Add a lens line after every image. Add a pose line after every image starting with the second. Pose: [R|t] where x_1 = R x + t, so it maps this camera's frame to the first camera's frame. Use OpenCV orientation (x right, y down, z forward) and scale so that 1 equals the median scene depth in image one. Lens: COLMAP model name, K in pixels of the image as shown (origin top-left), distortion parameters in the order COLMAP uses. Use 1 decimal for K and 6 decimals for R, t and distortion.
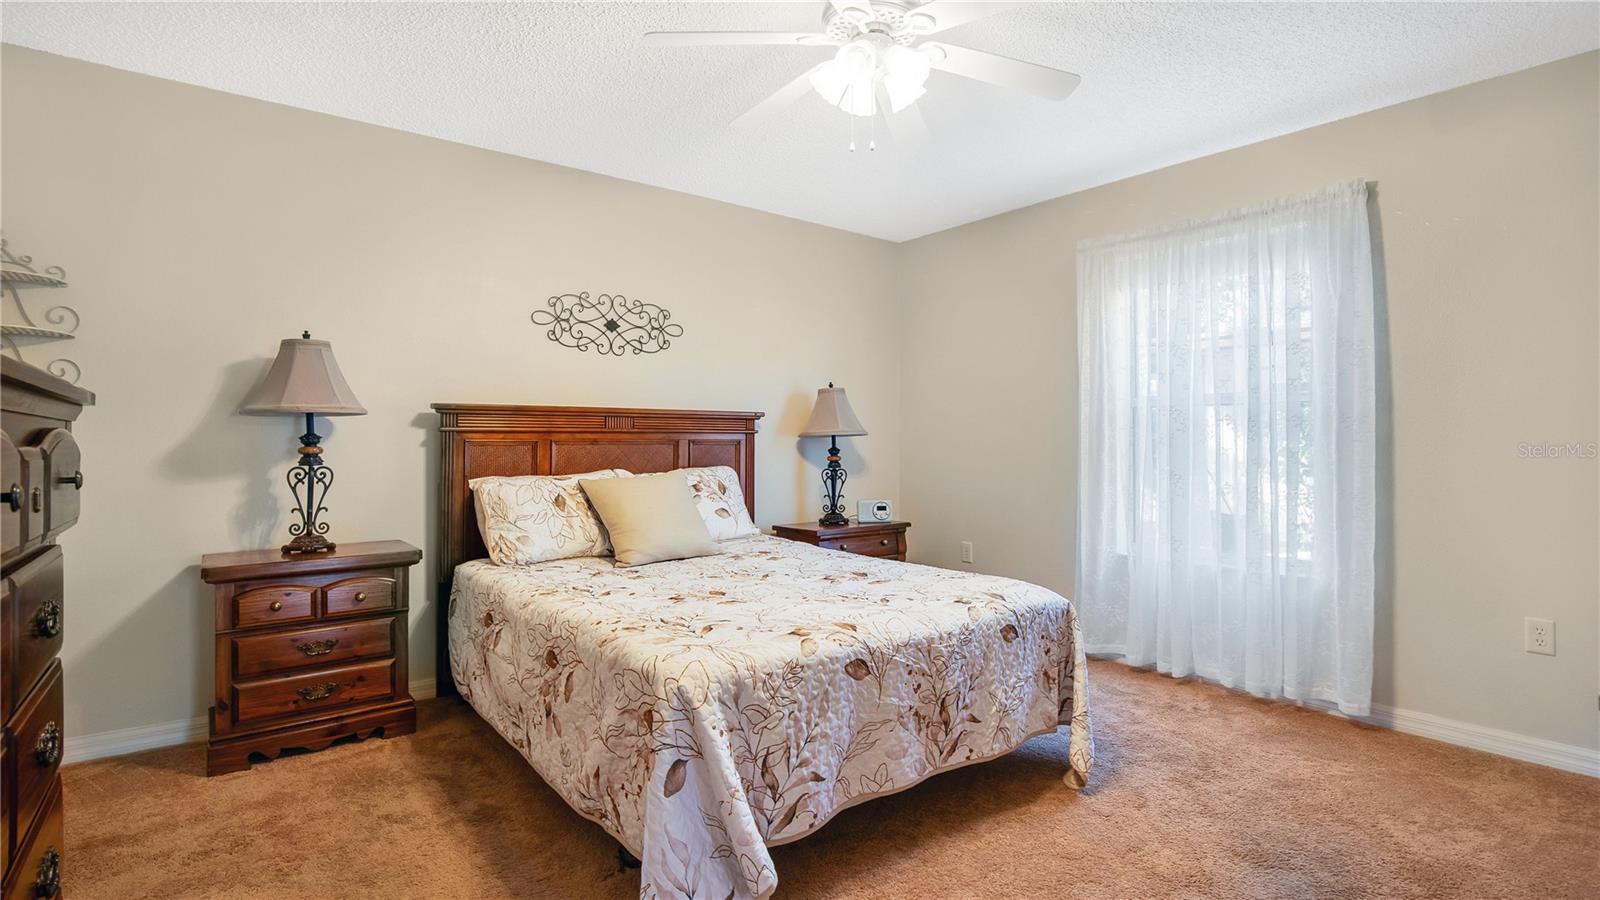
lens RADIAL K [[761.8, 0, 808.6], [0, 761.8, 456.9], [0, 0, 1]] dist [-0.025961, -0.000238]
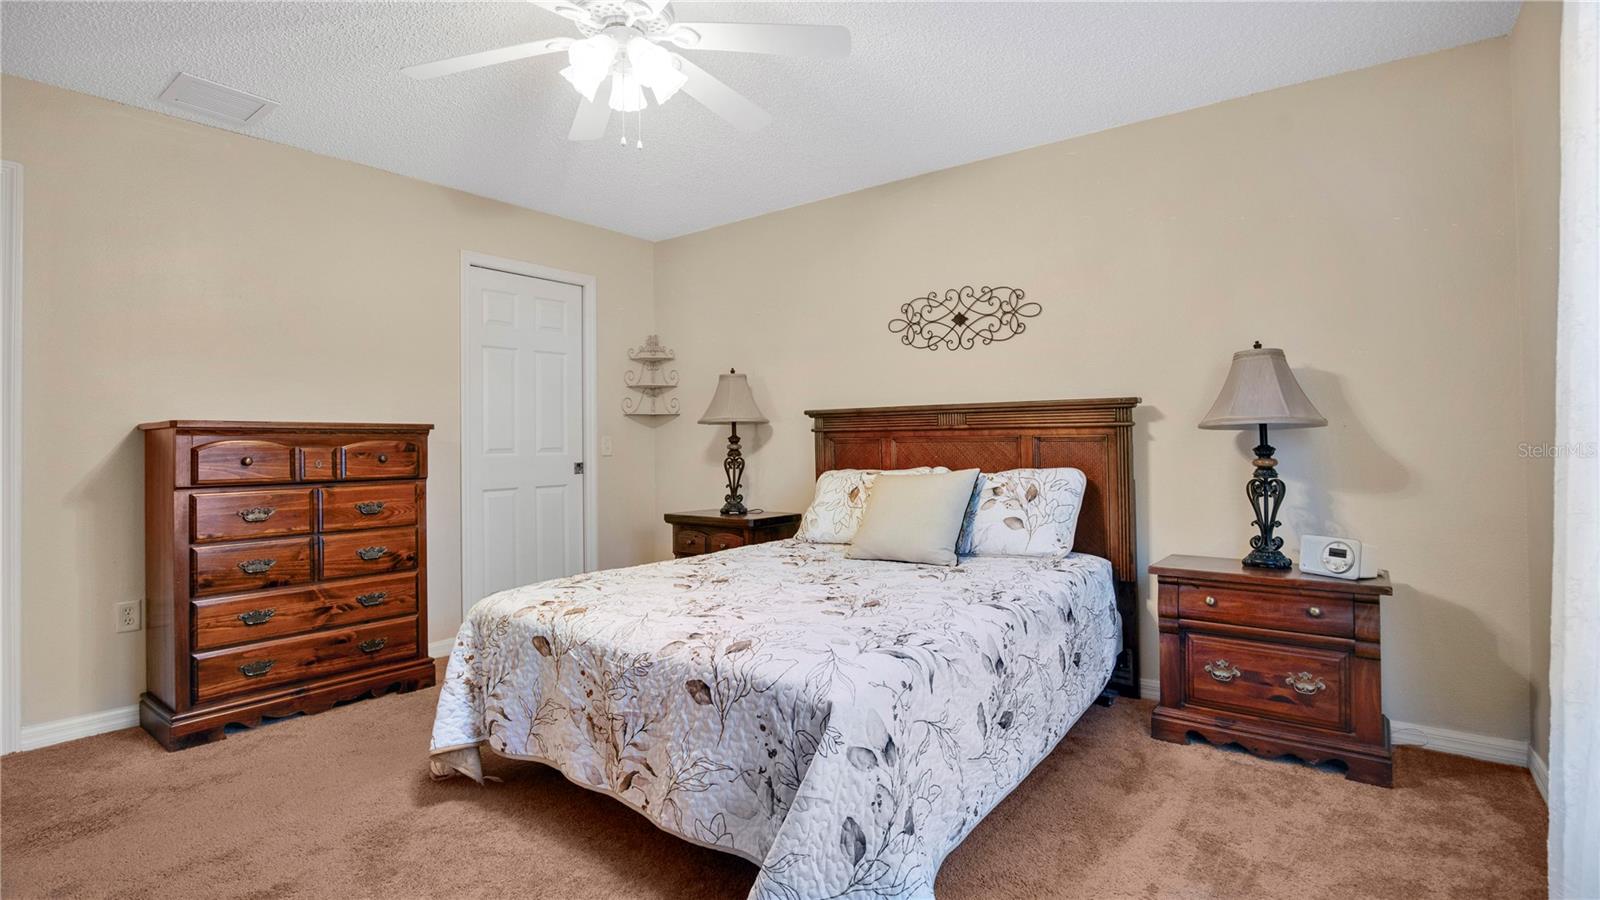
lens RADIAL K [[732.5, 0, 784.1], [0, 732.5, 454.6], [0, 0, 1]] dist [-0.019489, 0.000010]
pose [[0.262267, 0.001315, -0.964994, 0.583404], [-0.023449, 0.999712, -0.005011, 0.009040], [0.964710, 0.023943, 0.262222, 0.547079]]
